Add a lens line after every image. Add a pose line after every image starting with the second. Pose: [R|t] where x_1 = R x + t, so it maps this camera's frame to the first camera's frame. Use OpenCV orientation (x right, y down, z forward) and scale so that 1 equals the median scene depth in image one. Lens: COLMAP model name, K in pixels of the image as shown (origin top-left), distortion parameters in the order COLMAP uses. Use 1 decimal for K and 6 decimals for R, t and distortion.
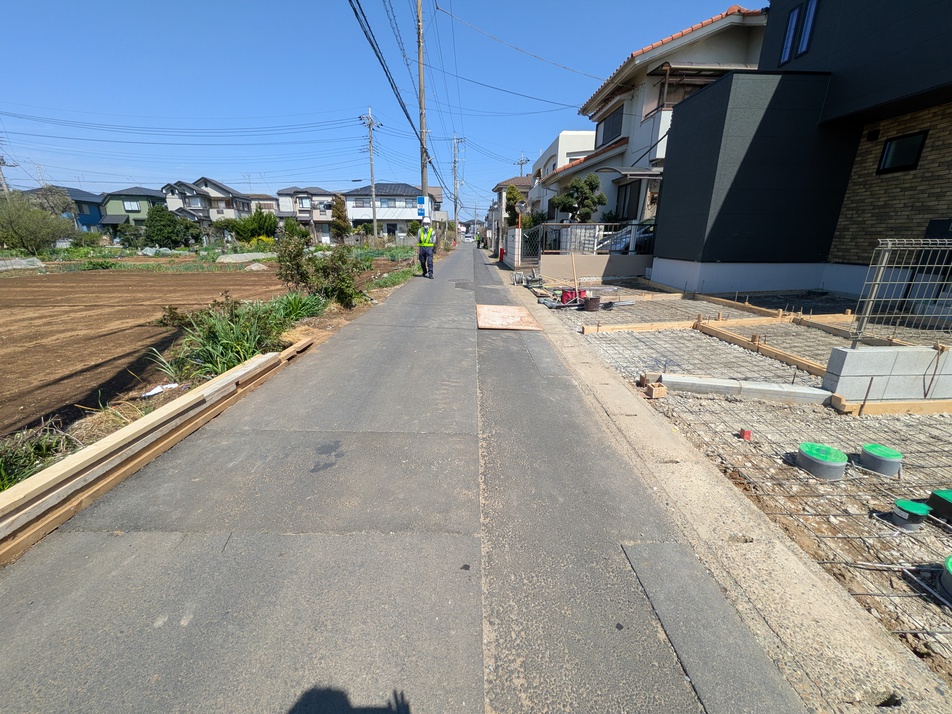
lens RADIAL K [[378.0, 0, 477.9], [0, 378.0, 355.9], [0, 0, 1]] dist [-0.002122, 0.000619]
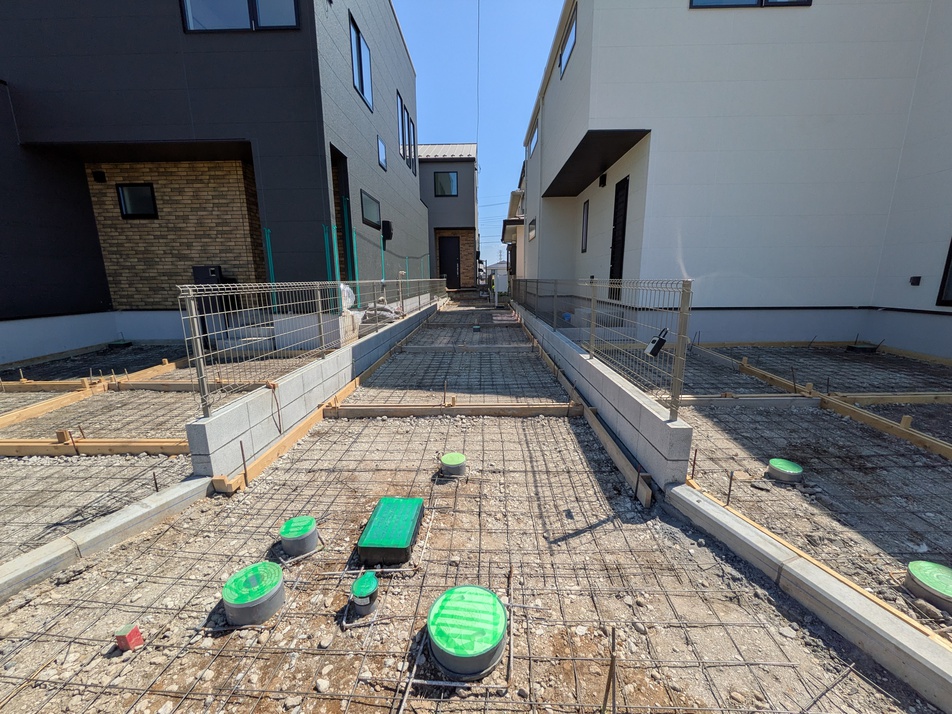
lens RADIAL K [[378.0, 0, 477.9], [0, 378.0, 355.9], [0, 0, 1]] dist [-0.002122, 0.000619]
pose [[0.067786, -0.204311, 0.976556, 0.102306], [0.312155, 0.934009, 0.173742, -0.037900], [-0.947610, 0.293060, 0.127089, 0.116763]]
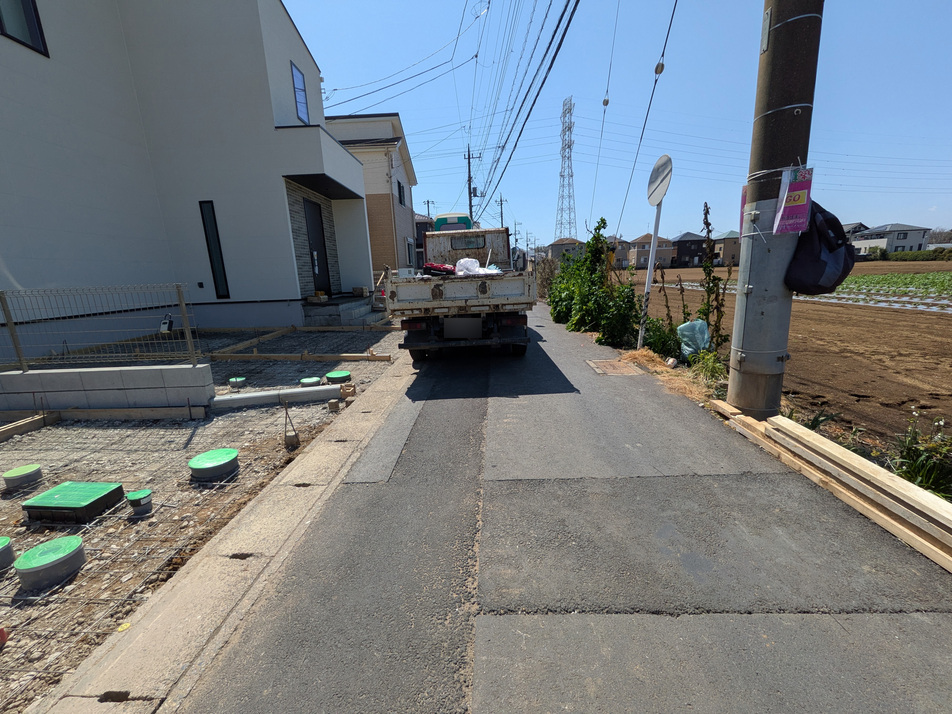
lens RADIAL K [[378.0, 0, 477.9], [0, 378.0, 355.9], [0, 0, 1]] dist [-0.002122, 0.000619]
pose [[-0.997893, 0.021623, 0.061175, -0.014443], [0.049691, 0.860960, 0.506240, -0.137264], [-0.041723, 0.508213, -0.860220, 0.427698]]
